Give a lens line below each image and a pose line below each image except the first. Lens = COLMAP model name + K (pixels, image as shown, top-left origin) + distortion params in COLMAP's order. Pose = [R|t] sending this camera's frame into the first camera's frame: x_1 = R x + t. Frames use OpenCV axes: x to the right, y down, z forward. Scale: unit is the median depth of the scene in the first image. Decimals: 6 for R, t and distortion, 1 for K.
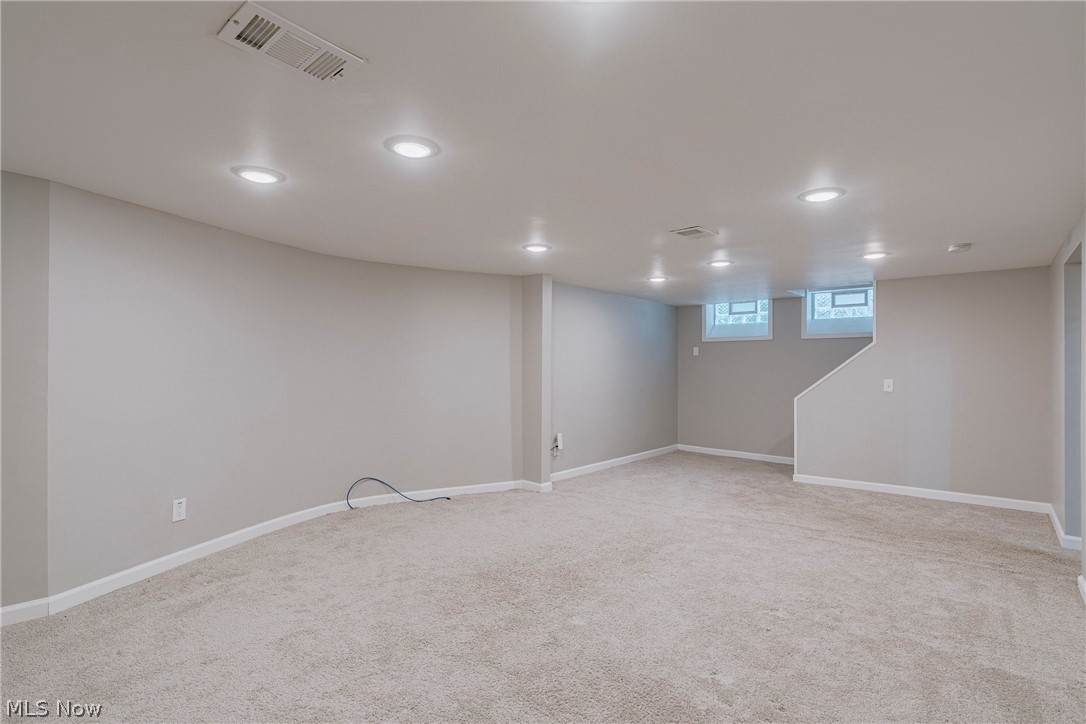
lens RADIAL K [[517.1, 0, 543.0], [0, 517.1, 362.0], [0, 0, 1]] dist [-0.000050, 0.000612]
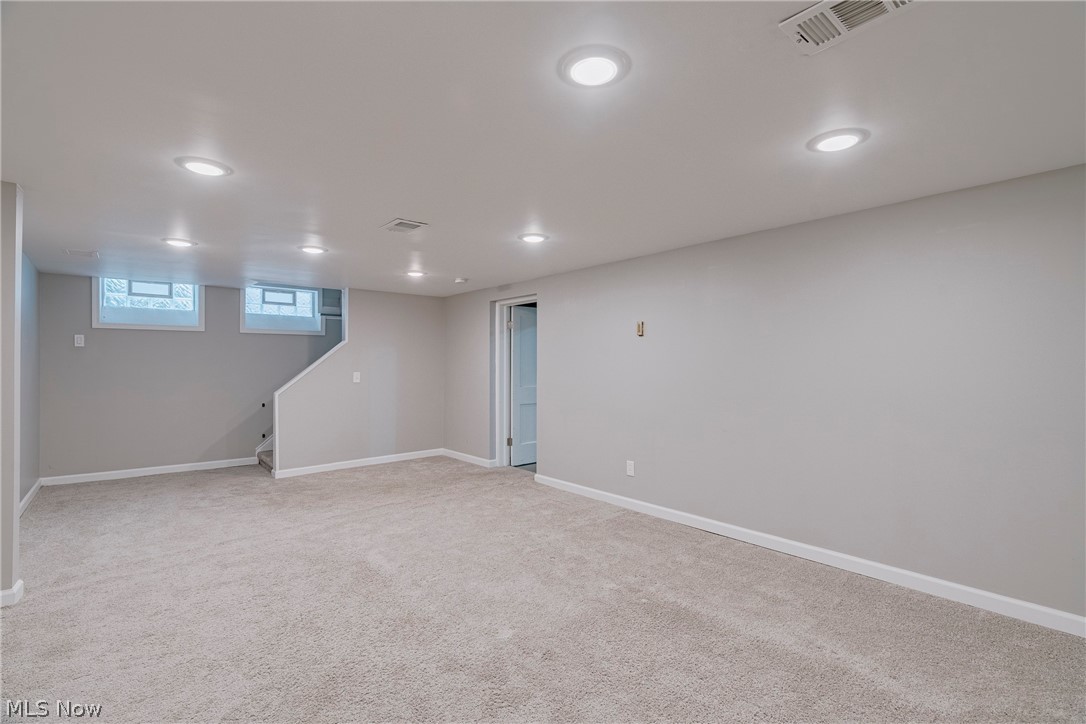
lens RADIAL K [[494.7, 0, 543.8], [0, 494.7, 360.0], [0, 0, 1]] dist [-0.005642, -0.000322]
pose [[0.161408, 0.001974, 0.986886, -0.387883], [-0.007351, 0.999973, -0.000798, 0.002937], [-0.986860, -0.007126, 0.161418, 0.380809]]
